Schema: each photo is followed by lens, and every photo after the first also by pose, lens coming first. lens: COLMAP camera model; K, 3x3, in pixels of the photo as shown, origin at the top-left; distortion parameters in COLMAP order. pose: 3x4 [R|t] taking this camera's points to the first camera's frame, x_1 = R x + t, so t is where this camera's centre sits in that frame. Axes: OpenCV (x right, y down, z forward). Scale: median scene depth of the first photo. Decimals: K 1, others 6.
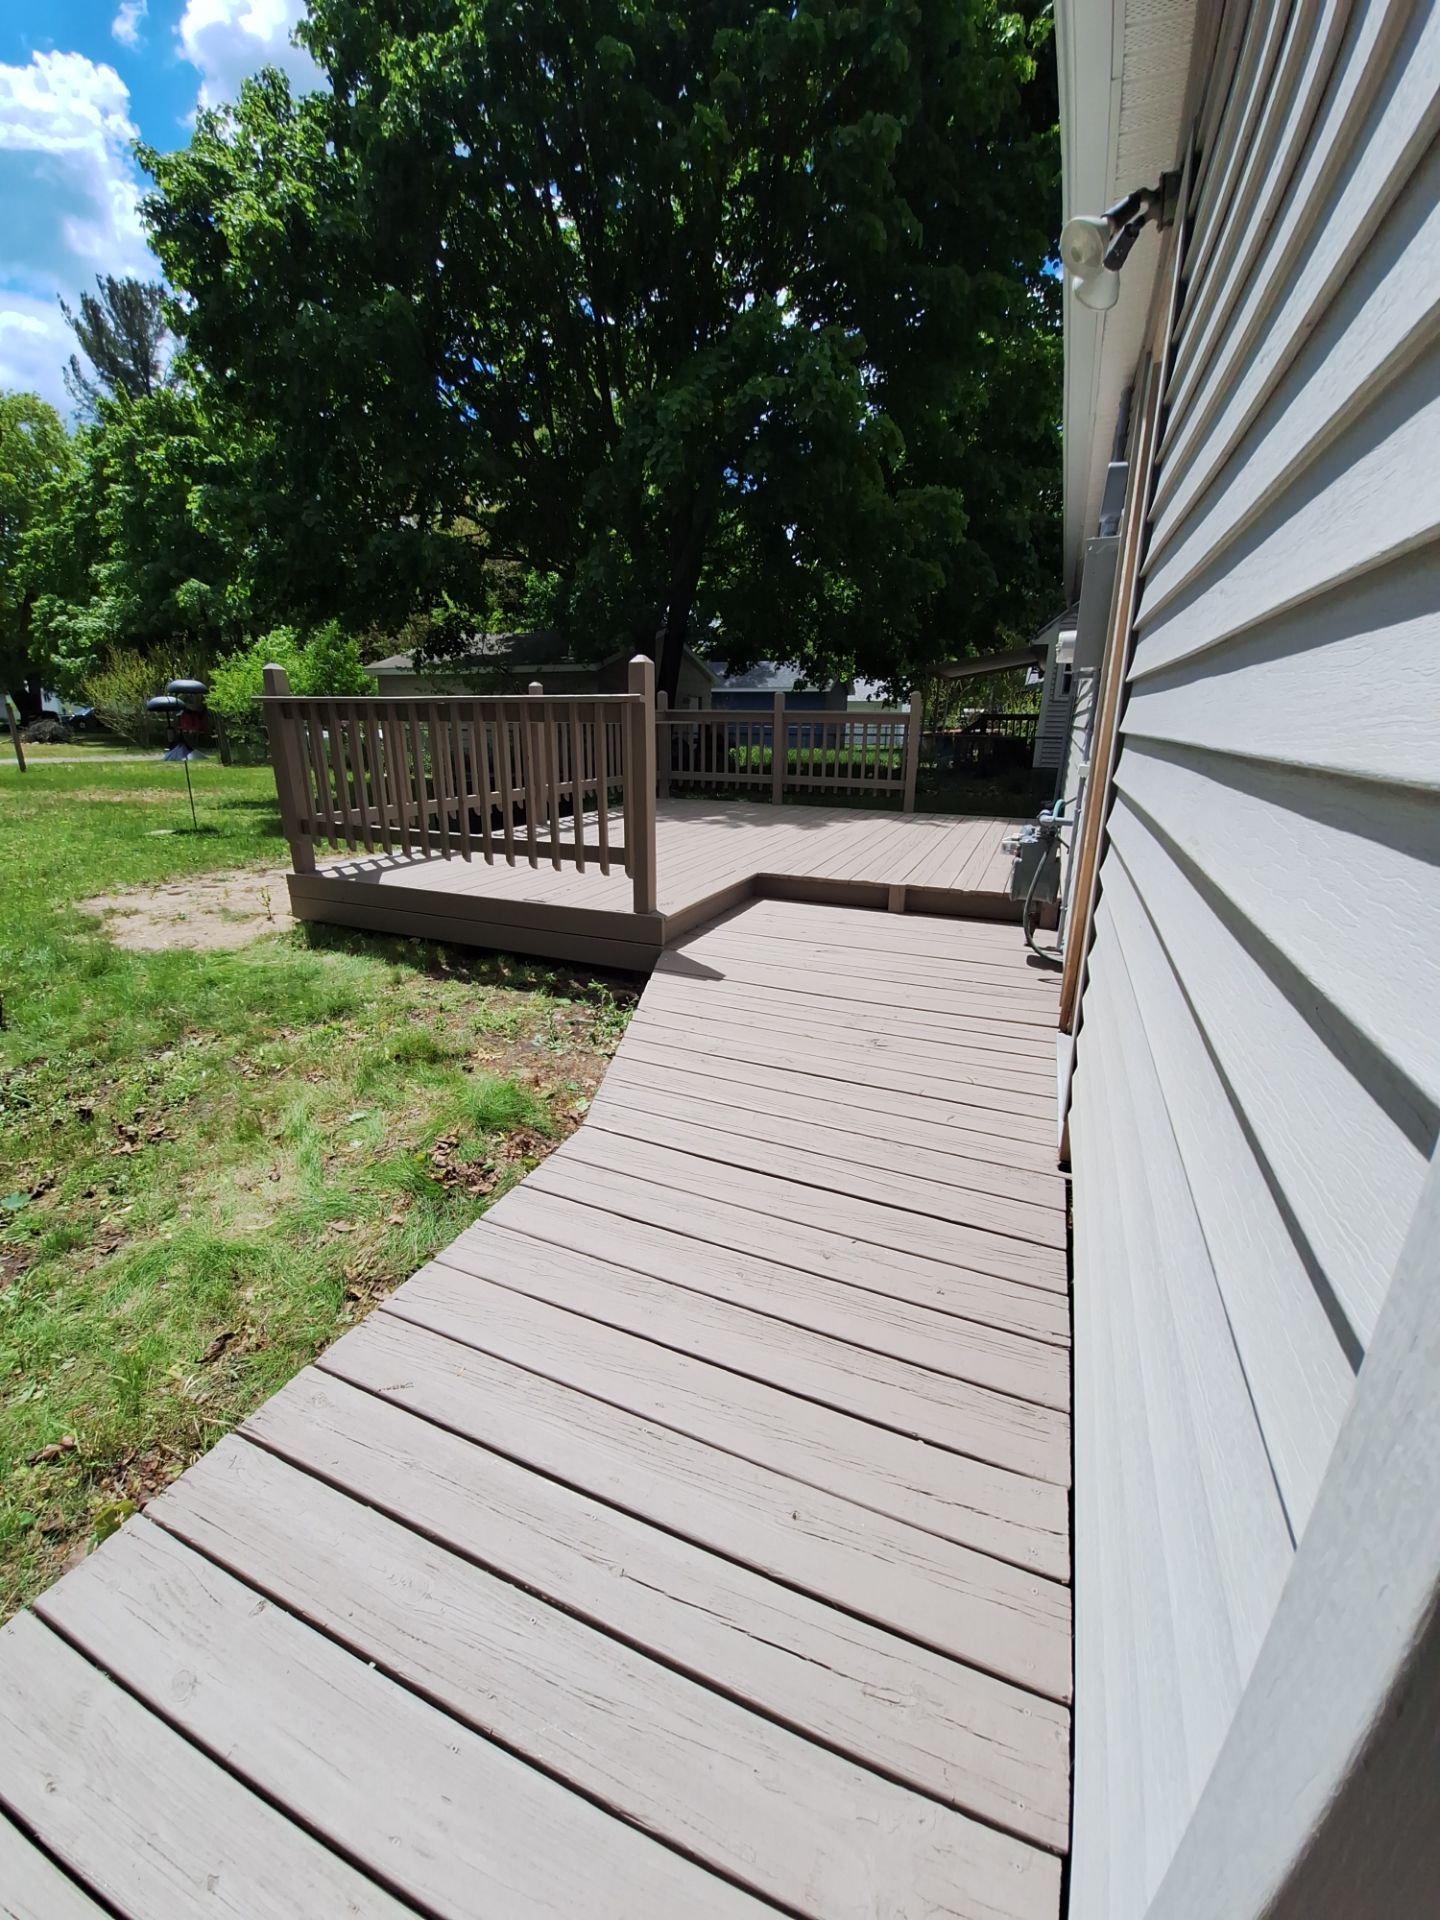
lens RADIAL K [[760.1, 0, 721.5], [0, 760.1, 956.9], [0, 0, 1]] dist [-0.006600, -0.007585]
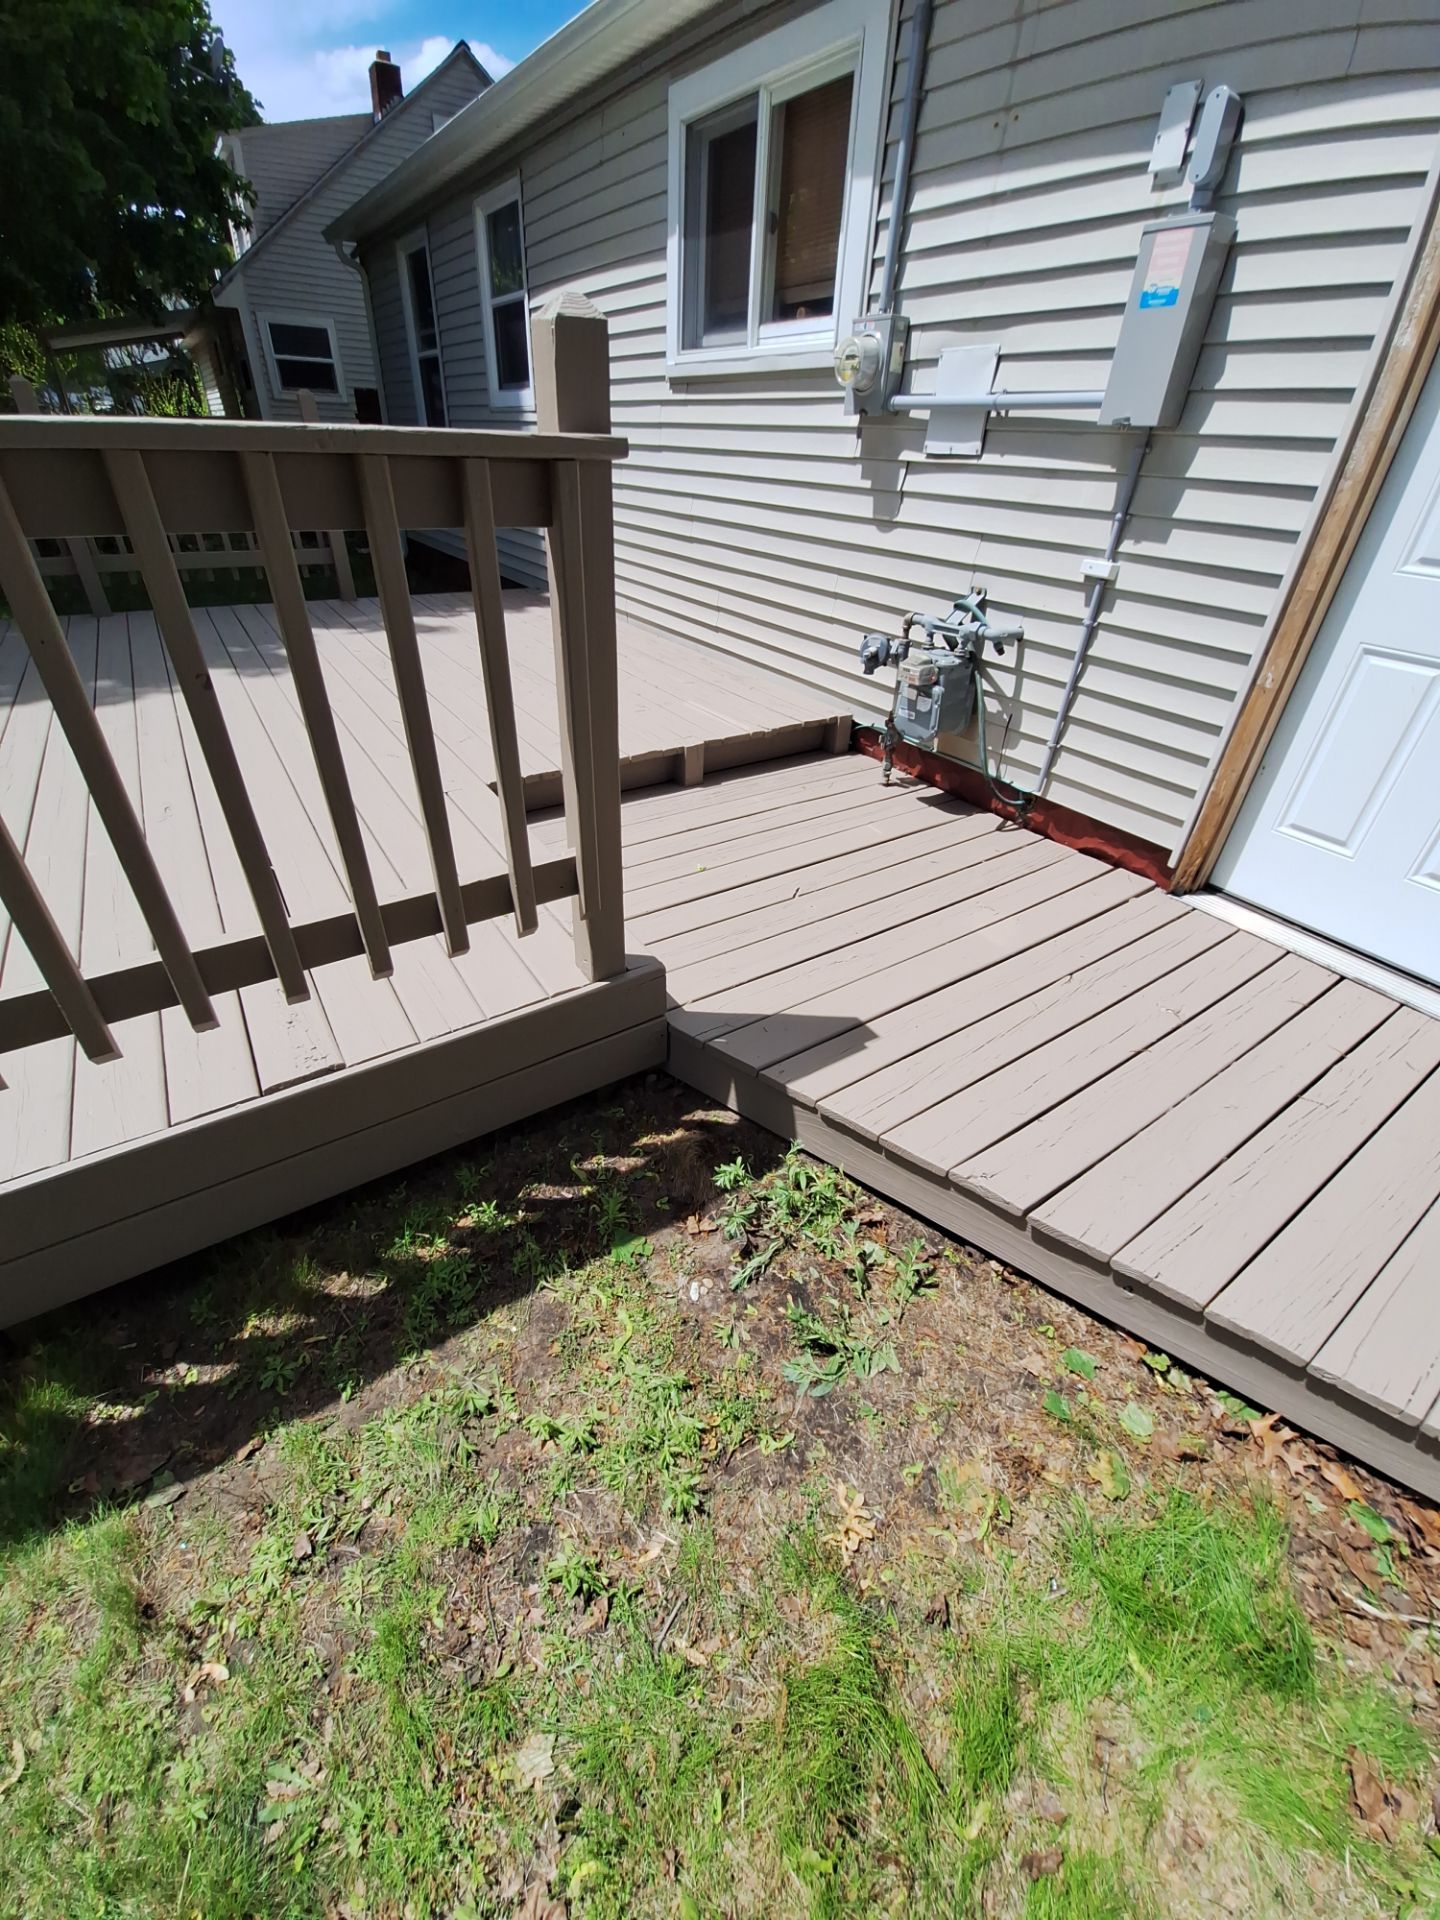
lens RADIAL K [[760.1, 0, 724.4], [0, 760.1, 990.4], [0, 0, 1]] dist [-0.006600, -0.007585]
pose [[0.551087, -0.479540, 0.682894, -0.379594], [0.225245, 0.873487, 0.431608, -0.228950], [-0.803472, -0.084035, 0.589381, 0.681970]]
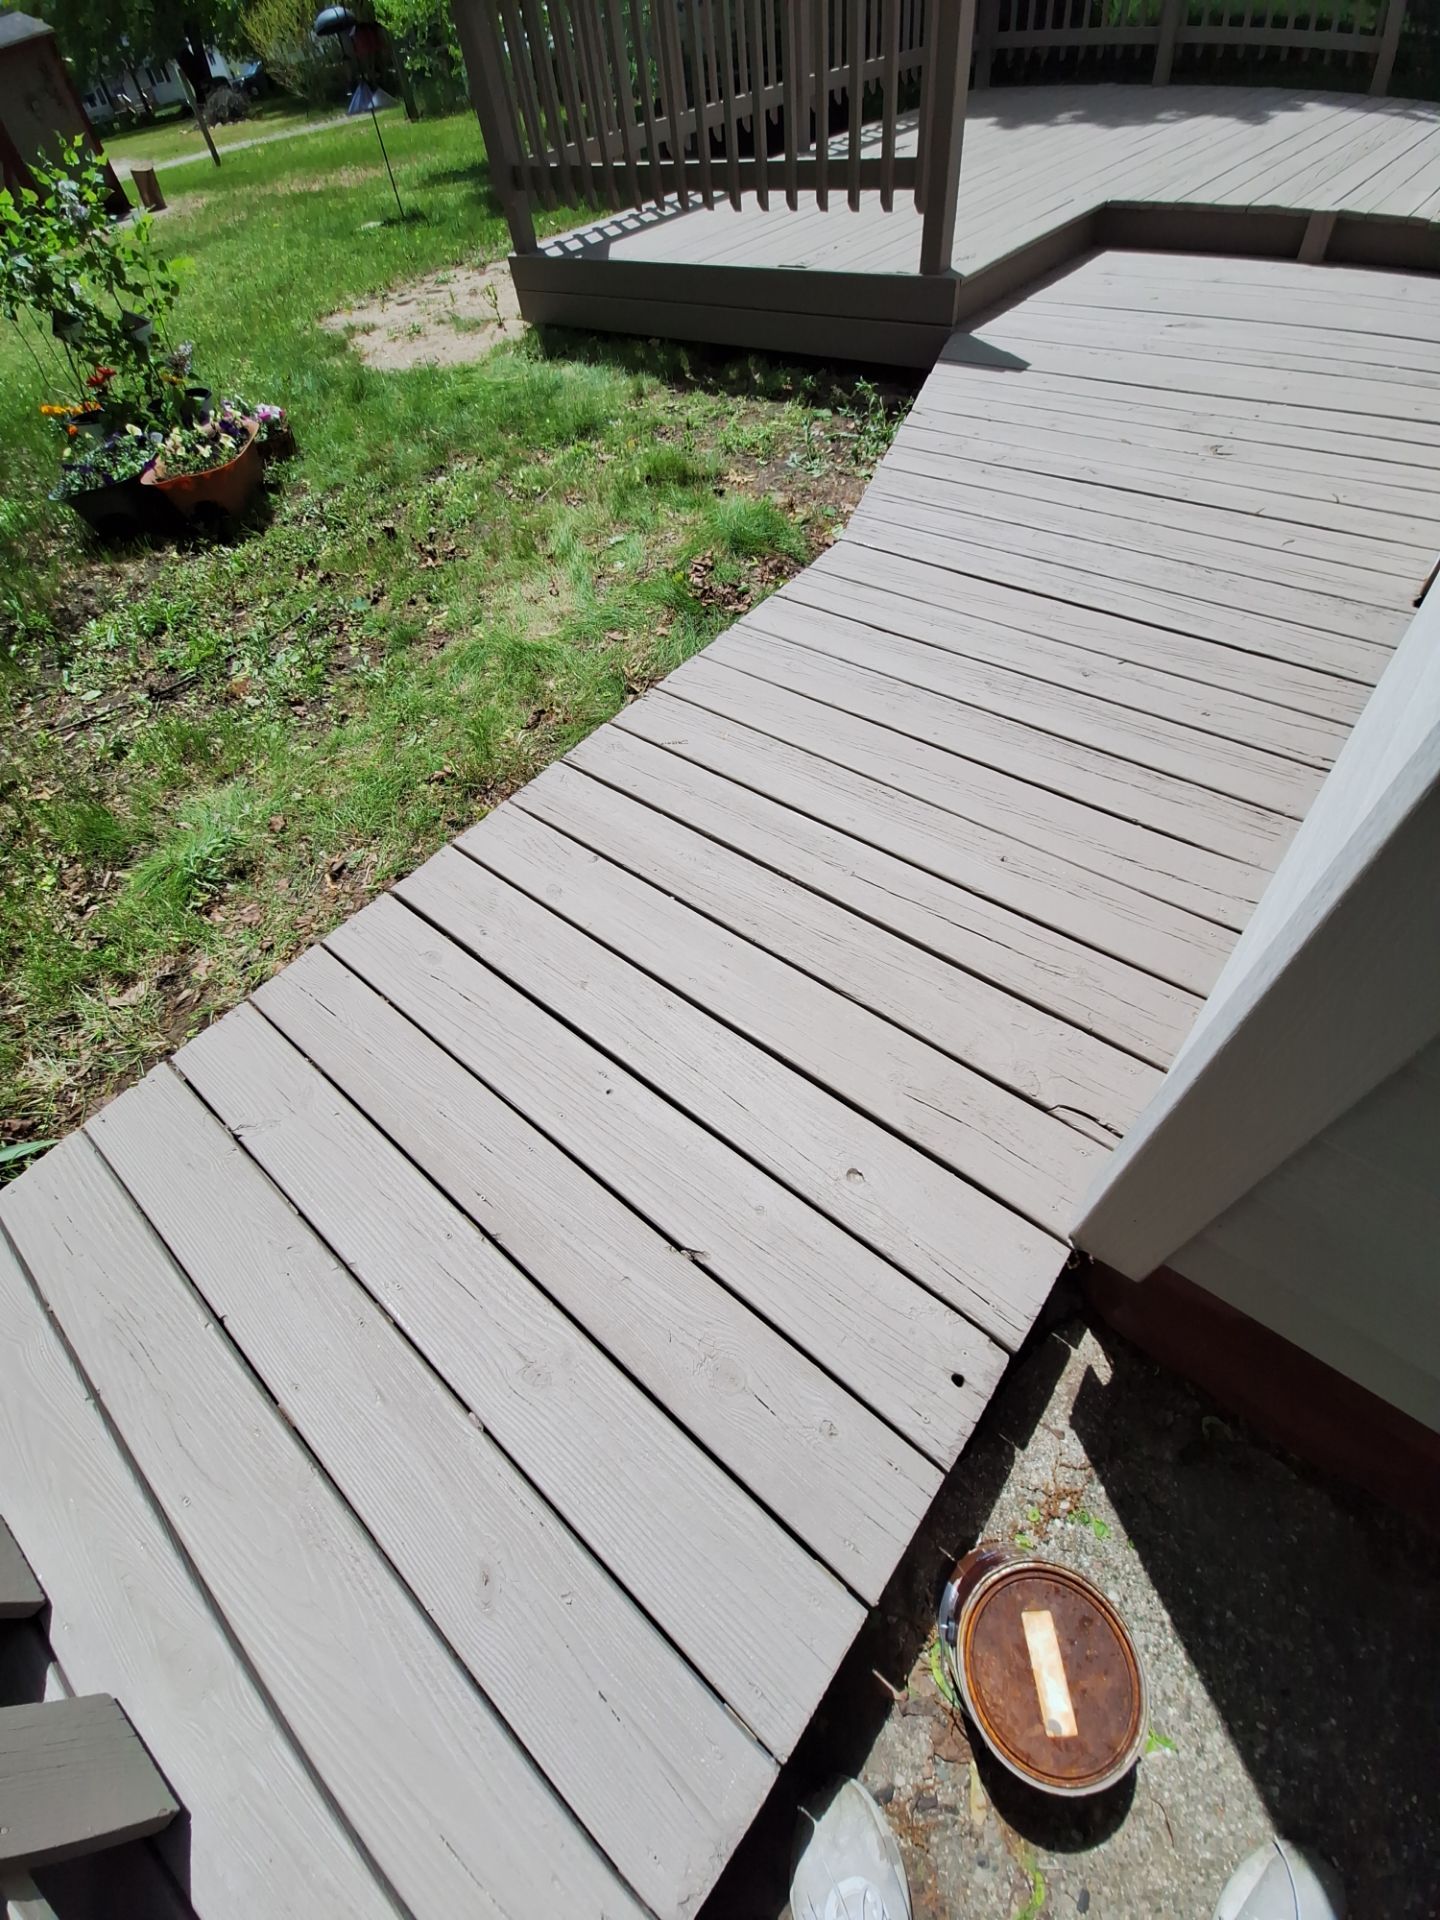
lens RADIAL K [[760.1, 0, 713.8], [0, 760.1, 969.6], [0, 0, 1]] dist [-0.006600, -0.007585]
pose [[0.949594, 0.162370, -0.268155, 0.004245], [0.031246, 0.802124, 0.596340, 0.047697], [0.311921, -0.574660, 0.756618, -0.036268]]
